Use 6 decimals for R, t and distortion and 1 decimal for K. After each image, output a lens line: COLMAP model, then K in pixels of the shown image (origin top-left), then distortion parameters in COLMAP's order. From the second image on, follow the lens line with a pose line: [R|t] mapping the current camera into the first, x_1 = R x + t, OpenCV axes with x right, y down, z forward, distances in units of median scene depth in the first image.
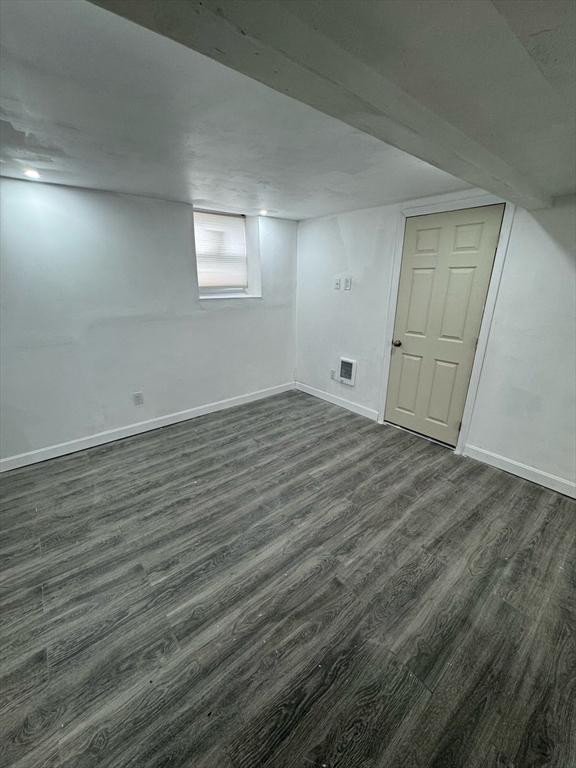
lens RADIAL K [[308.0, 0, 290.5], [0, 308.0, 379.4], [0, 0, 1]] dist [-0.002525, 0.000833]
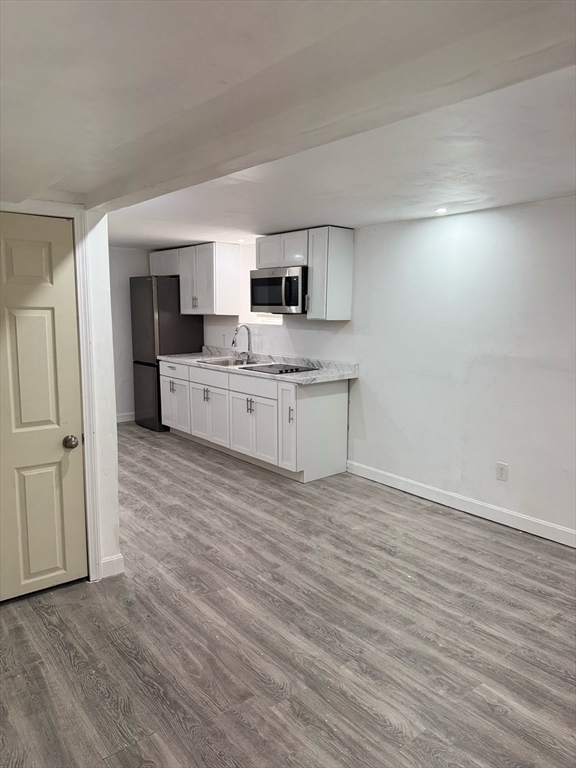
lens RADIAL K [[541.8, 0, 288.7], [0, 541.8, 379.9], [0, 0, 1]] dist [0.083987, -0.101764]
pose [[0.000284, 0.128250, -0.991742, 0.900056], [-0.324177, 0.938196, 0.121233, -0.161020], [0.945997, 0.321465, 0.041843, 0.526211]]
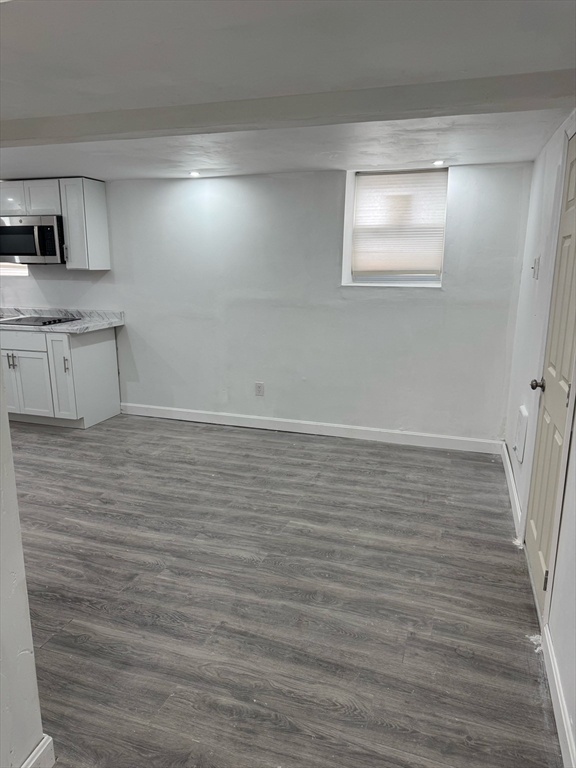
lens RADIAL K [[541.8, 0, 290.3], [0, 541.8, 379.6], [0, 0, 1]] dist [0.083987, -0.101764]
pose [[0.524847, 0.181493, -0.831622, 1.093140], [-0.270574, 0.961902, 0.039162, -0.063900], [0.807047, 0.204461, 0.553959, 0.231297]]
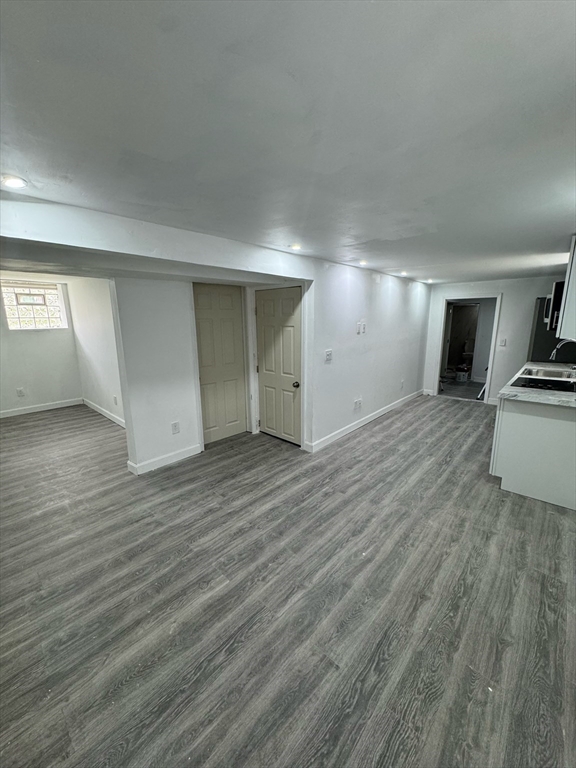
lens RADIAL K [[308.0, 0, 290.6], [0, 308.0, 384.4], [0, 0, 1]] dist [-0.002525, 0.000833]
pose [[-0.989268, 0.032265, -0.142507, 0.003655], [-0.043901, 0.864616, 0.500512, -0.500582], [0.139363, 0.501397, -0.853920, 1.460455]]
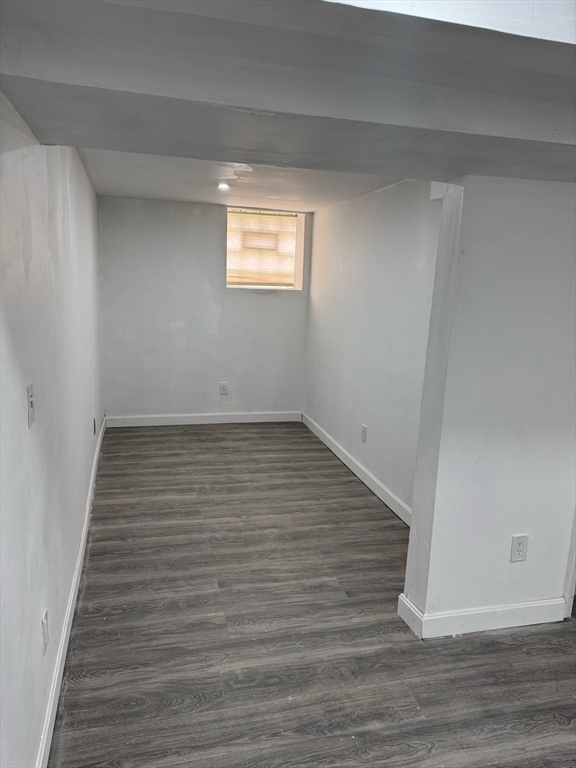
lens RADIAL K [[541.8, 0, 287.6], [0, 541.8, 384.1], [0, 0, 1]] dist [0.083987, -0.101764]
pose [[-0.901671, -0.124026, 0.414255, 0.327401], [0.089459, 0.883760, 0.459310, -0.376914], [-0.423069, 0.451205, -0.785765, 1.133892]]
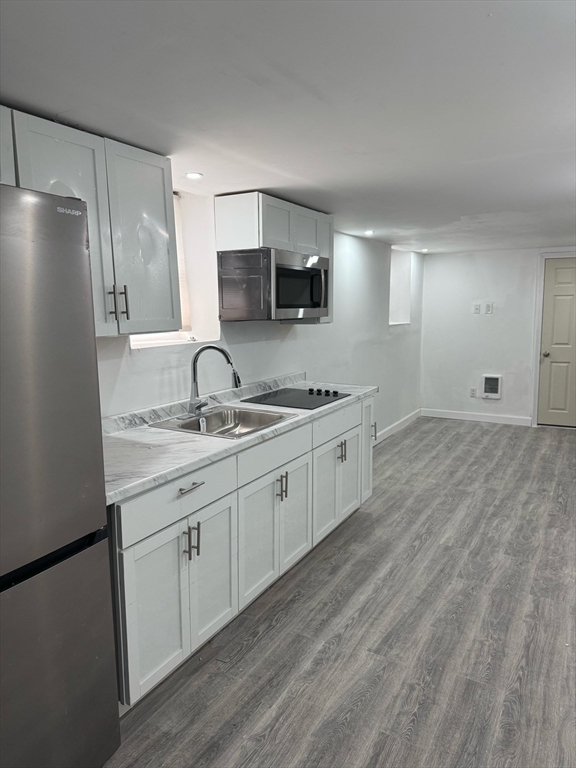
lens RADIAL K [[541.8, 0, 300.2], [0, 541.8, 374.9], [0, 0, 1]] dist [0.083987, -0.101764]
pose [[0.927613, -0.060778, 0.368565, -1.702040], [0.130215, 0.977397, -0.166551, 0.247050], [-0.350111, 0.202487, 0.914561, -0.784277]]
